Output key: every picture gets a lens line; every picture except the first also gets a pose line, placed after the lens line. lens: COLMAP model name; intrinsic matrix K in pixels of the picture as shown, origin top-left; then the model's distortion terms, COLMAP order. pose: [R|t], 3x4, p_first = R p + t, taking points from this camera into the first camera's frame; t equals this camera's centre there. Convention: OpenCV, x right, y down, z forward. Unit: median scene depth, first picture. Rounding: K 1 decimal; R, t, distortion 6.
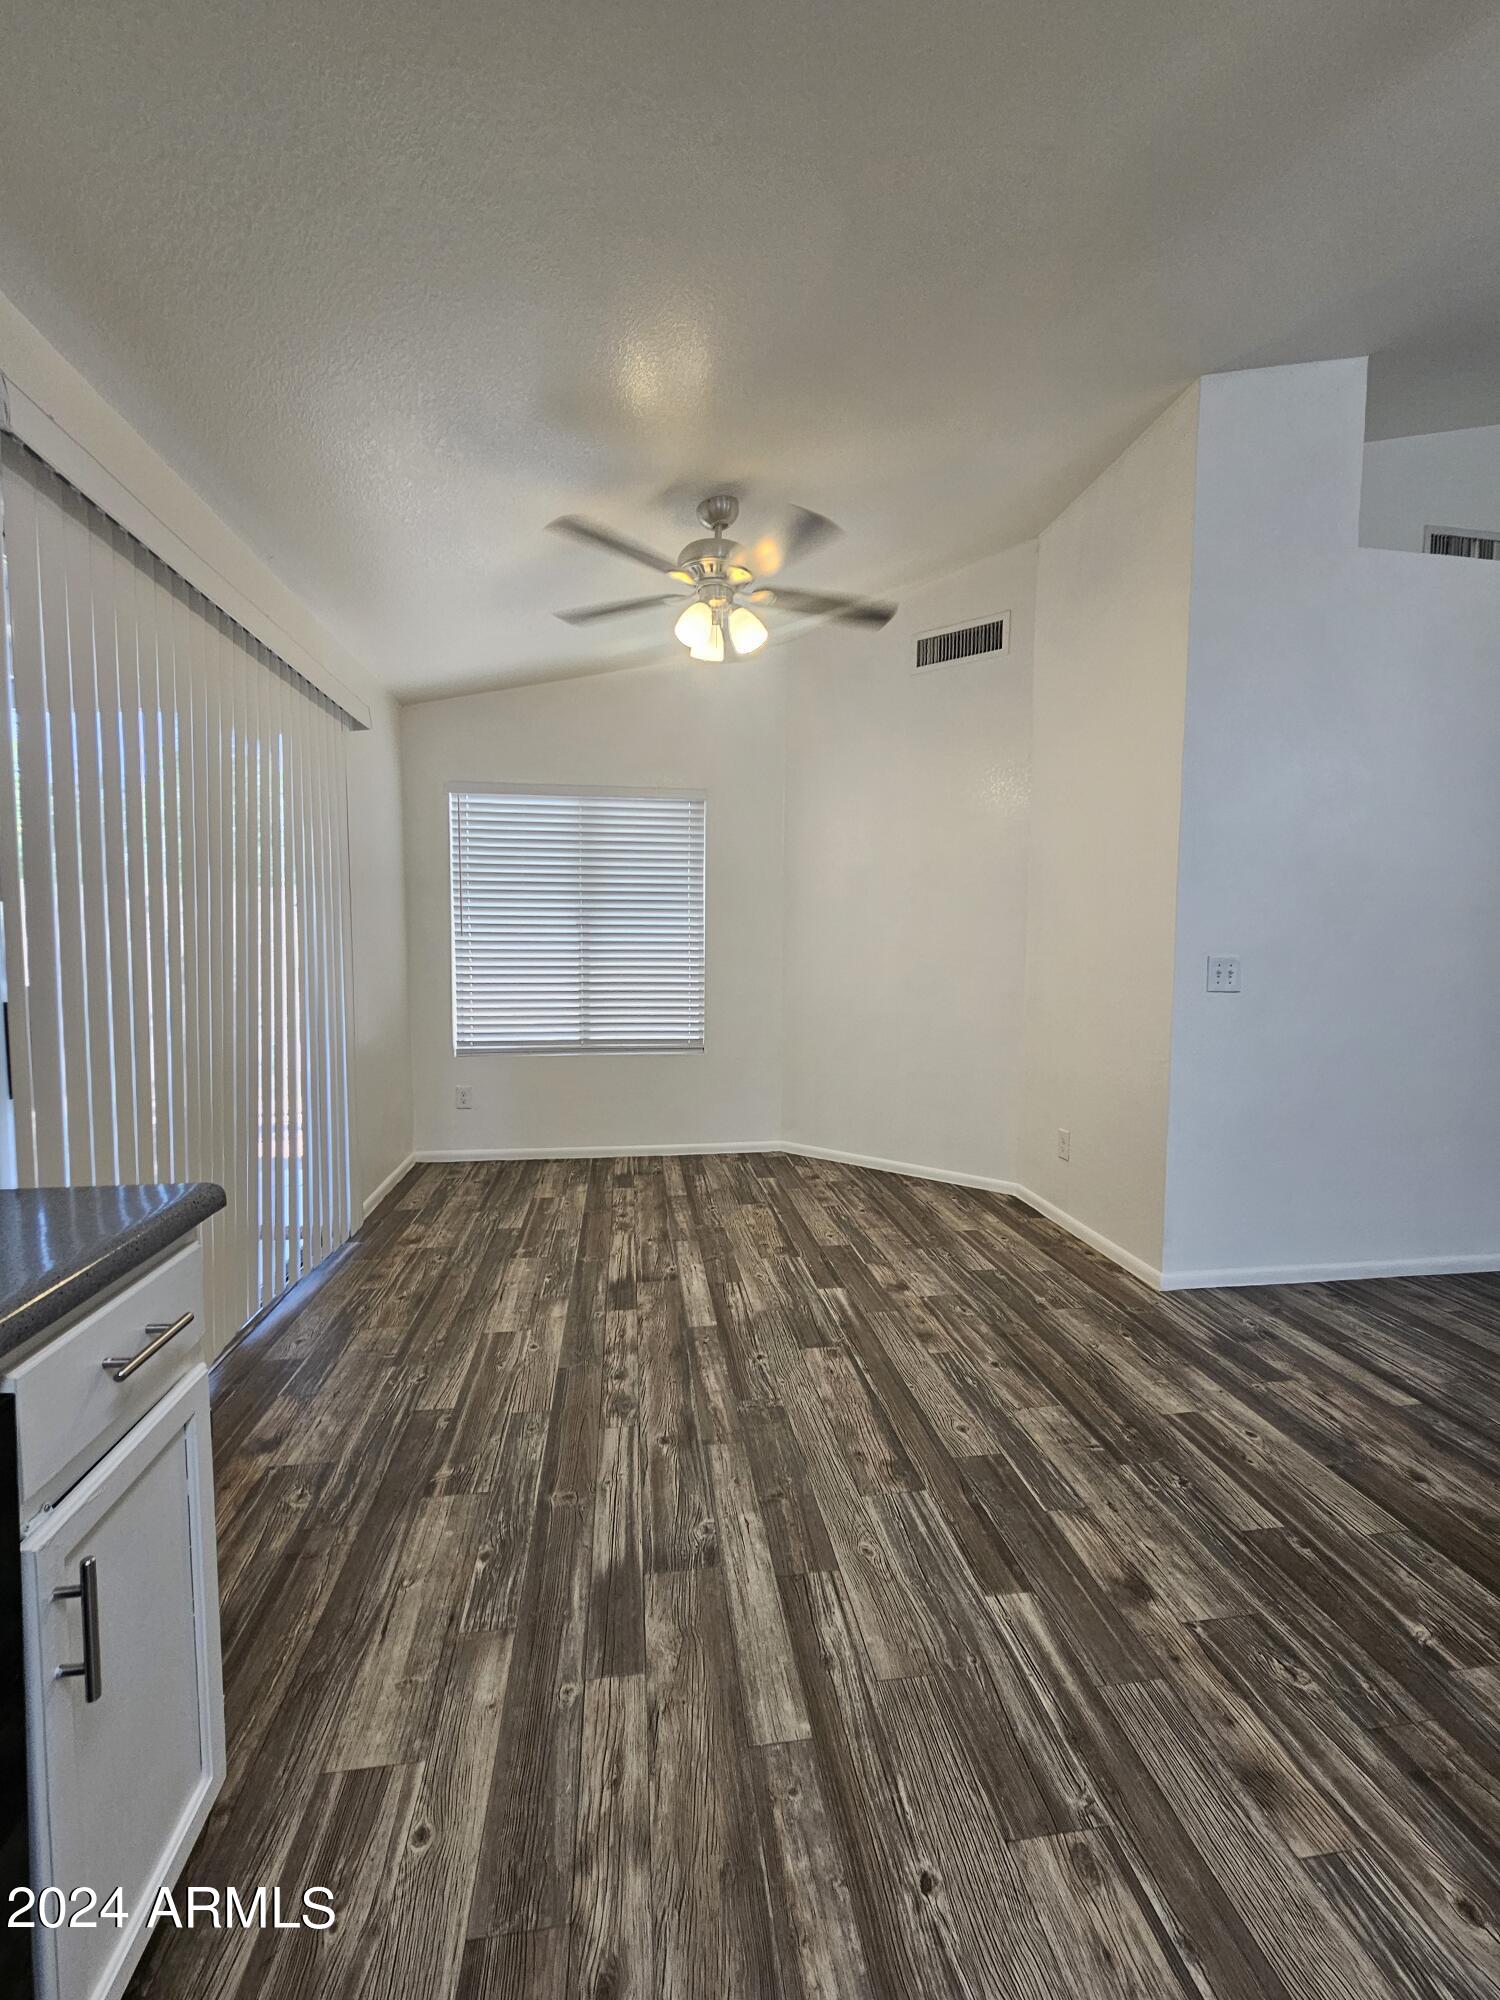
lens RADIAL K [[817.7, 0, 735.8], [0, 817.7, 996.5], [0, 0, 1]] dist [-0.002289, -0.001264]
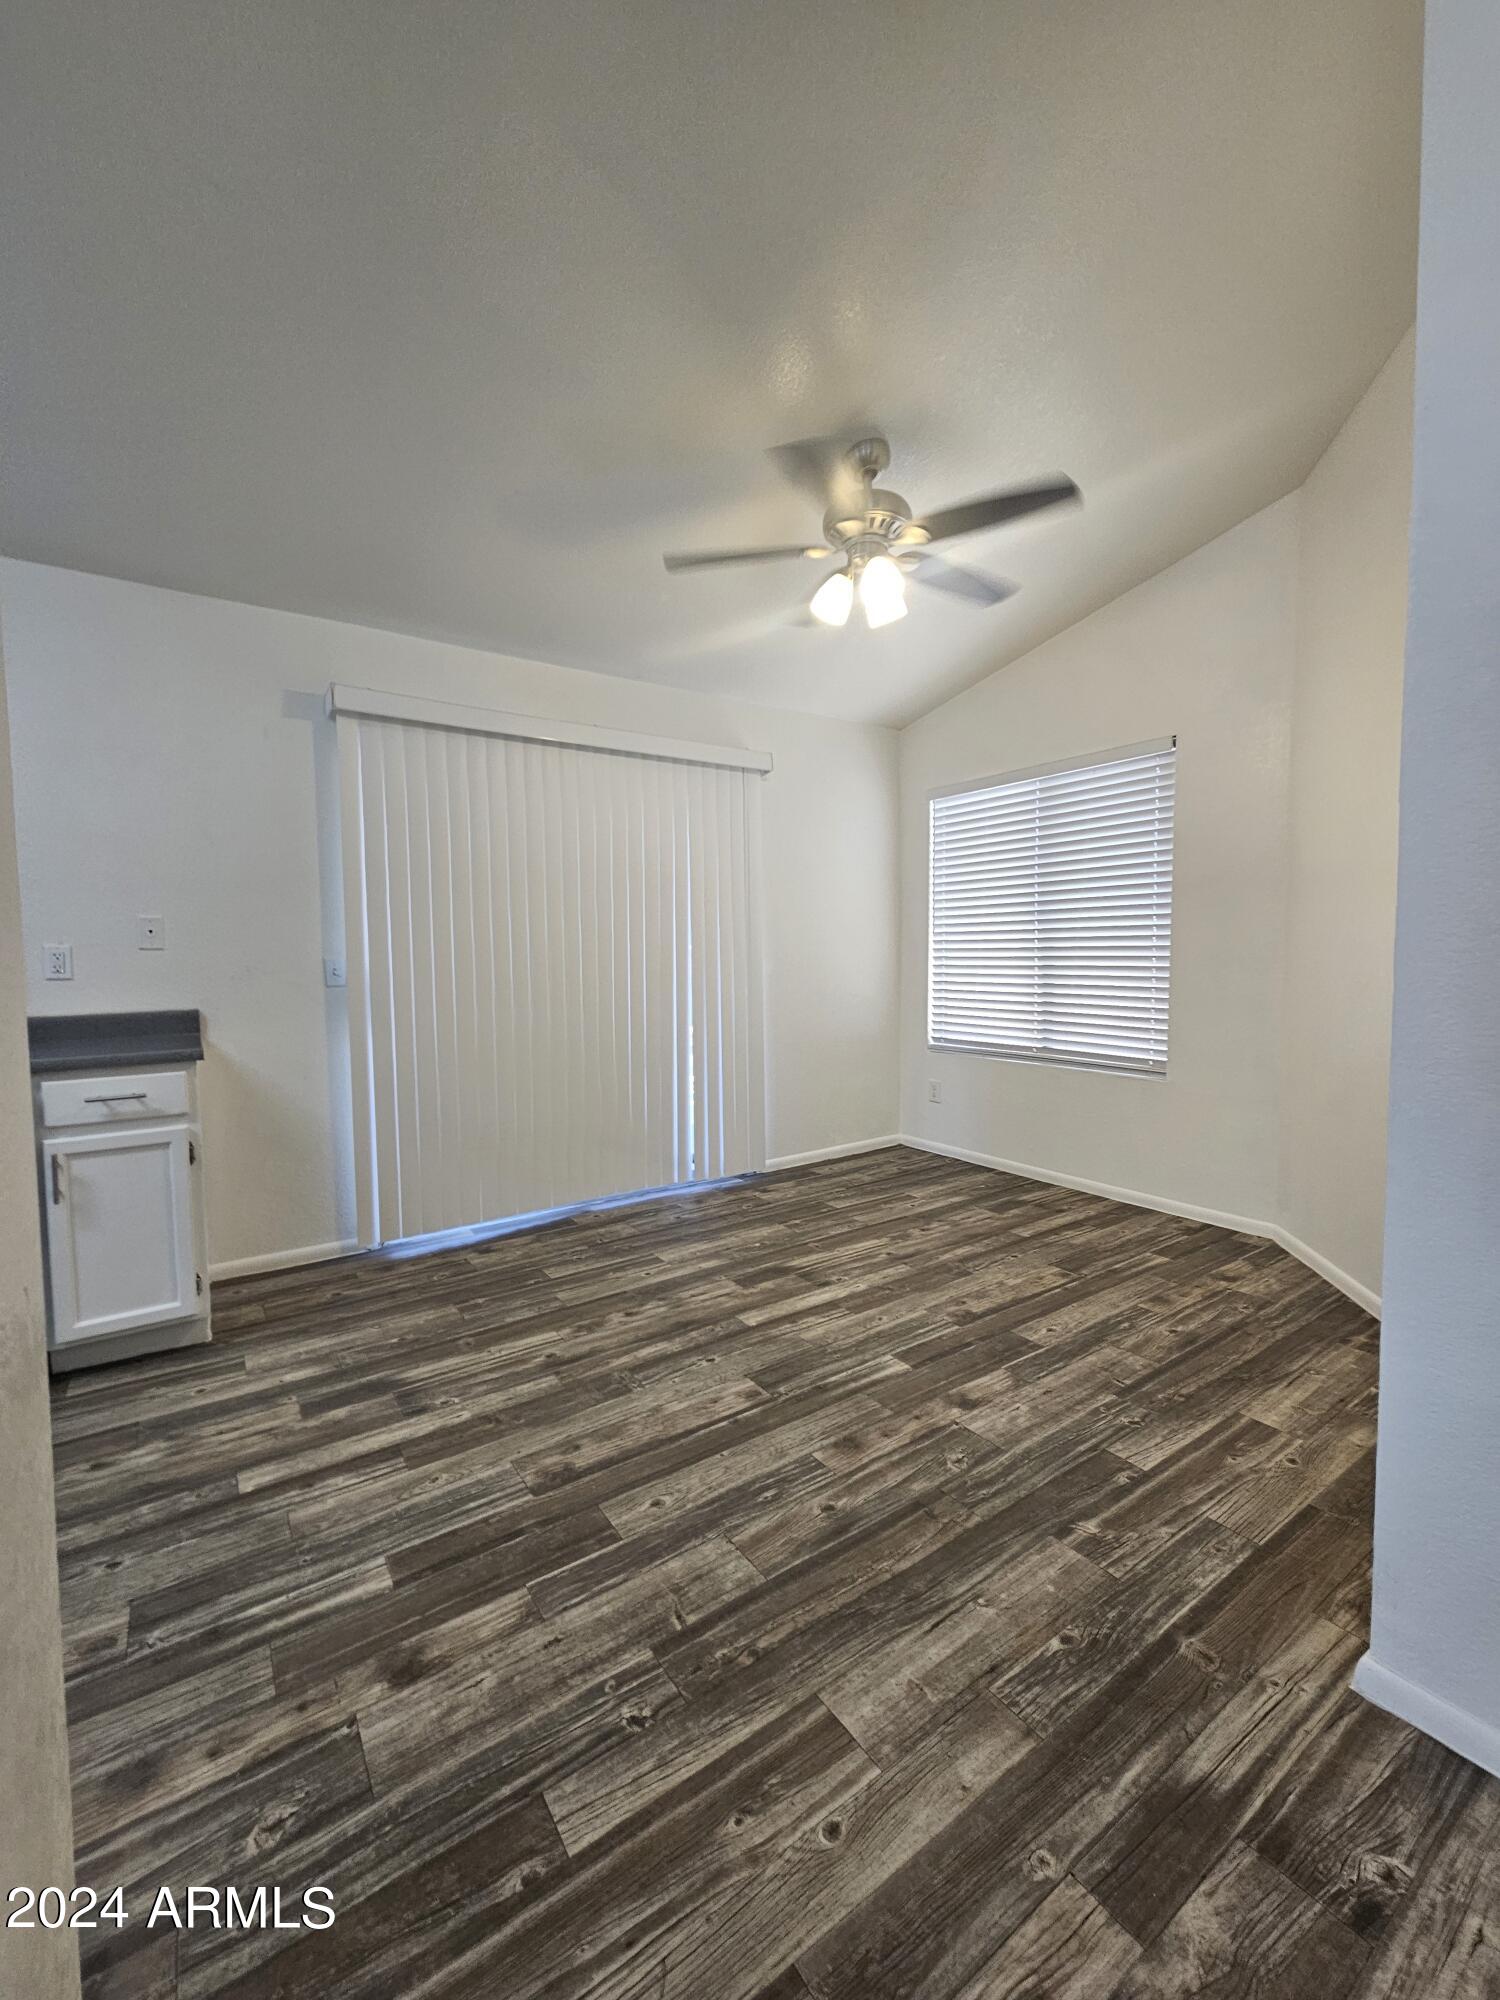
lens RADIAL K [[816.5, 0, 744.0], [0, 816.5, 1005.7], [0, 0, 1]] dist [-0.001083, 0.000586]
pose [[0.445073, 0.048837, -0.894162, 1.142988], [-0.045827, 0.998446, 0.031722, -0.016181], [0.894321, 0.026858, 0.446619, 0.753671]]
